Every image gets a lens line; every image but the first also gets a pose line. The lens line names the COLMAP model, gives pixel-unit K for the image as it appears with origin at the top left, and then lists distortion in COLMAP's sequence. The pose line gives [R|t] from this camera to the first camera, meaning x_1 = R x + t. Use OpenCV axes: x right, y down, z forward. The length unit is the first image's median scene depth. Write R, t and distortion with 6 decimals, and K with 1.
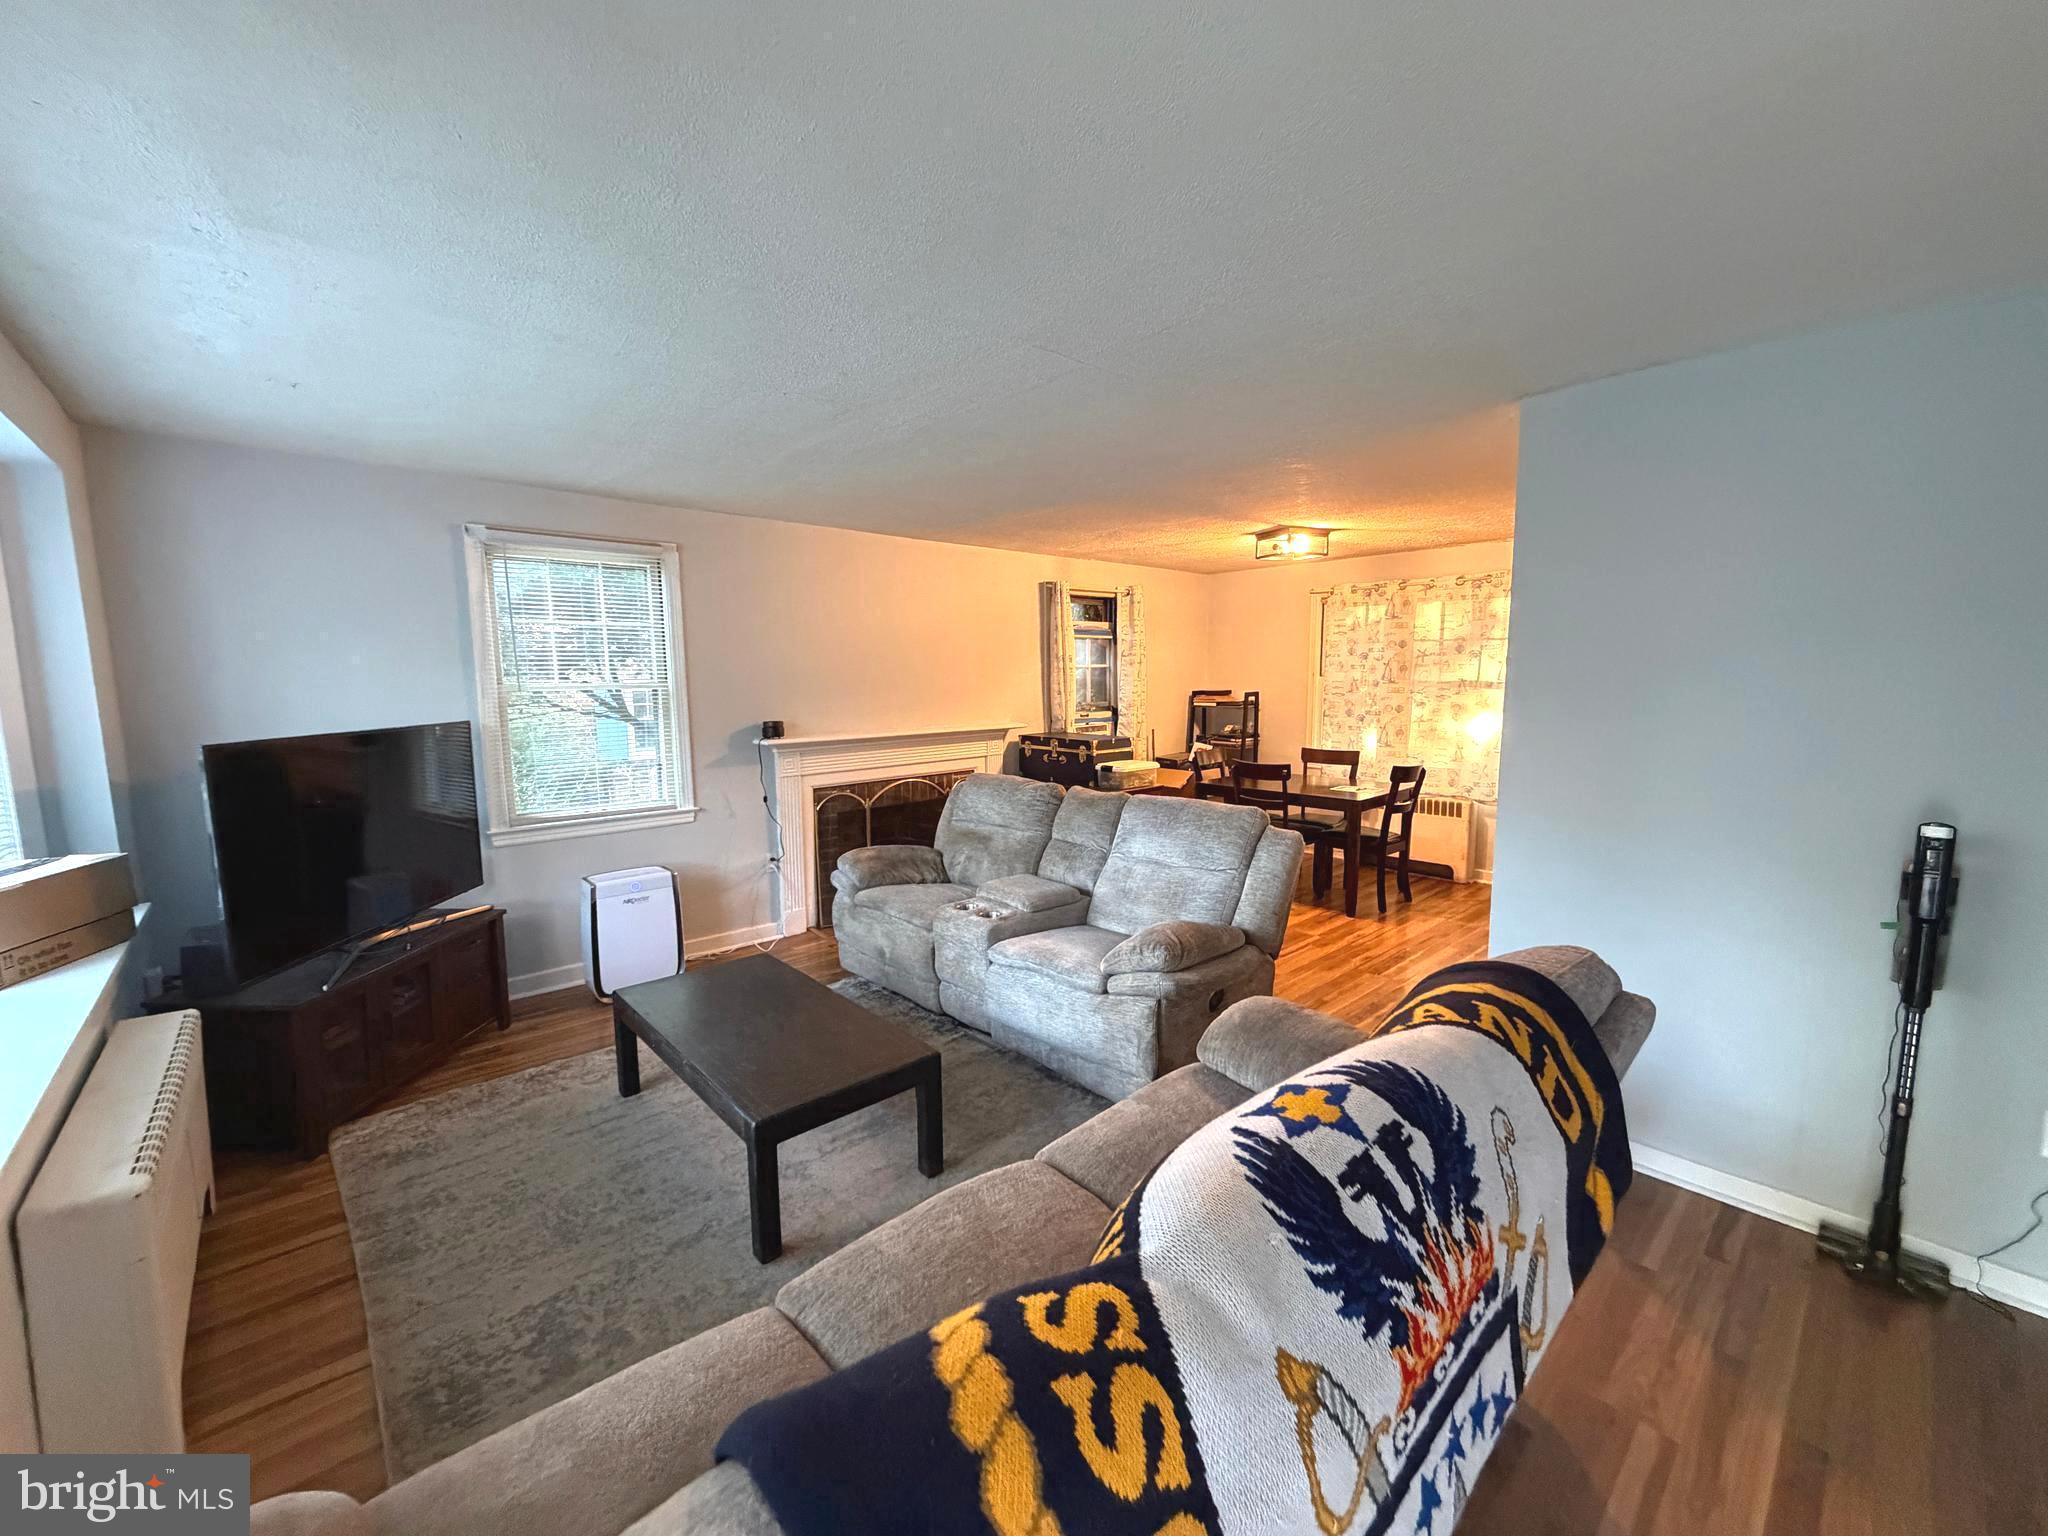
lens RADIAL K [[814.8, 0, 1017.8], [0, 814.8, 771.0], [0, 0, 1]] dist [-0.001232, -0.000003]
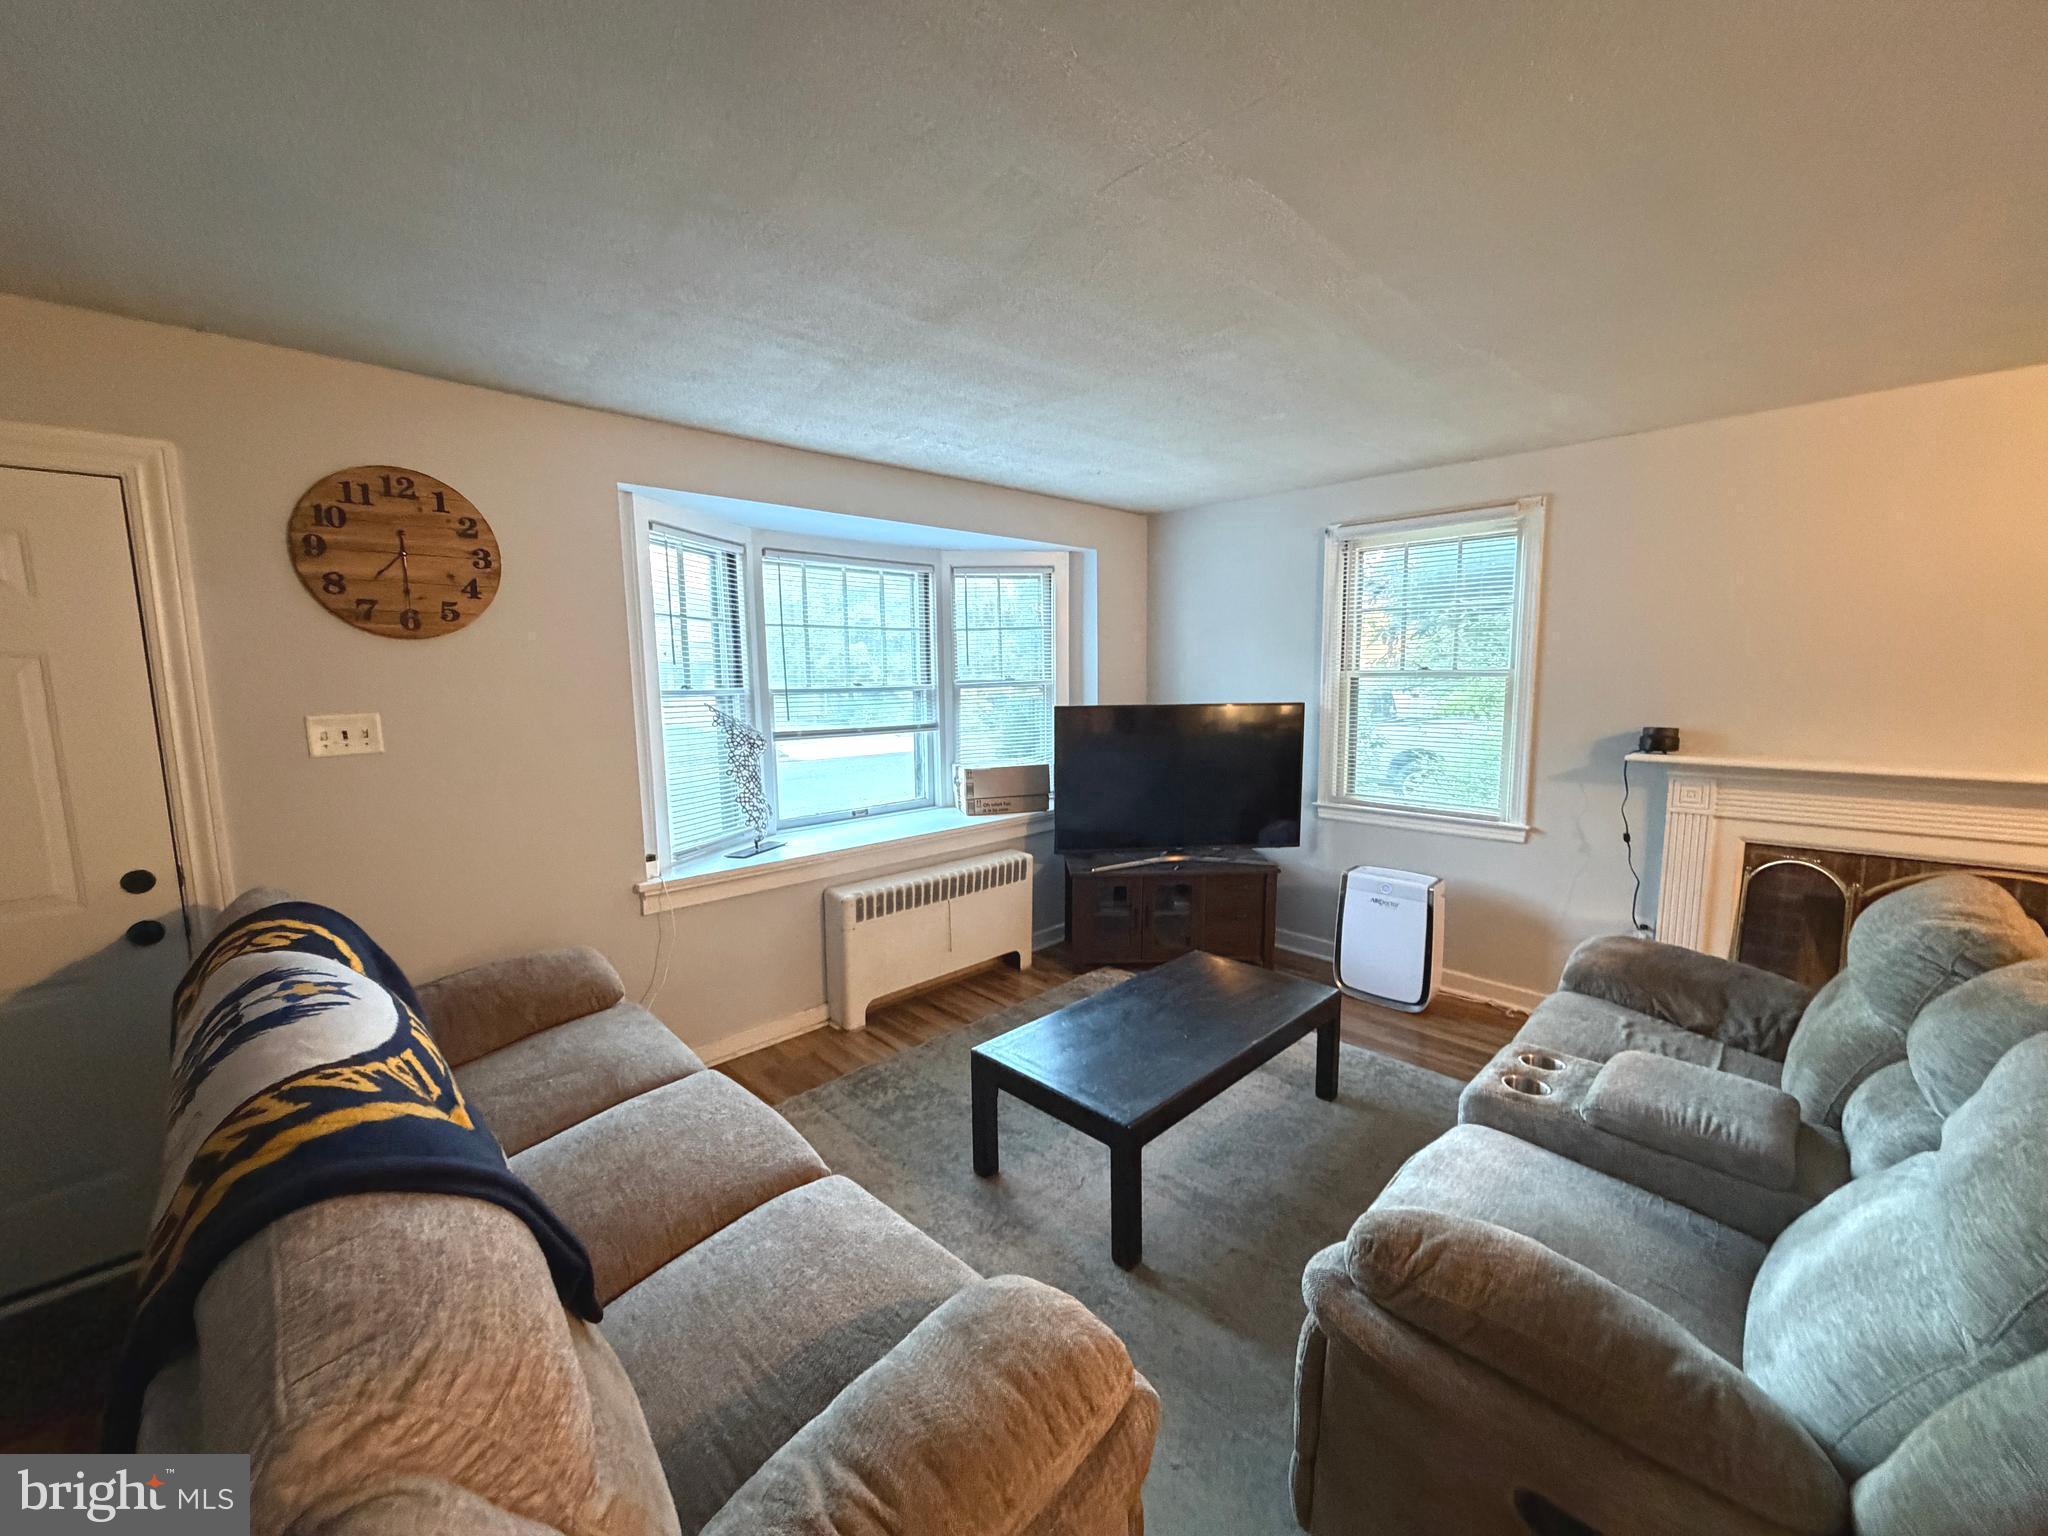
lens RADIAL K [[814.8, 0, 1021.7], [0, 814.8, 770.6], [0, 0, 1]] dist [-0.001232, -0.000003]
pose [[0.030520, 0.127958, -0.991310, 0.349506], [-0.107697, 0.986419, 0.124011, -0.051049], [0.993715, 0.102977, 0.043886, 0.431302]]
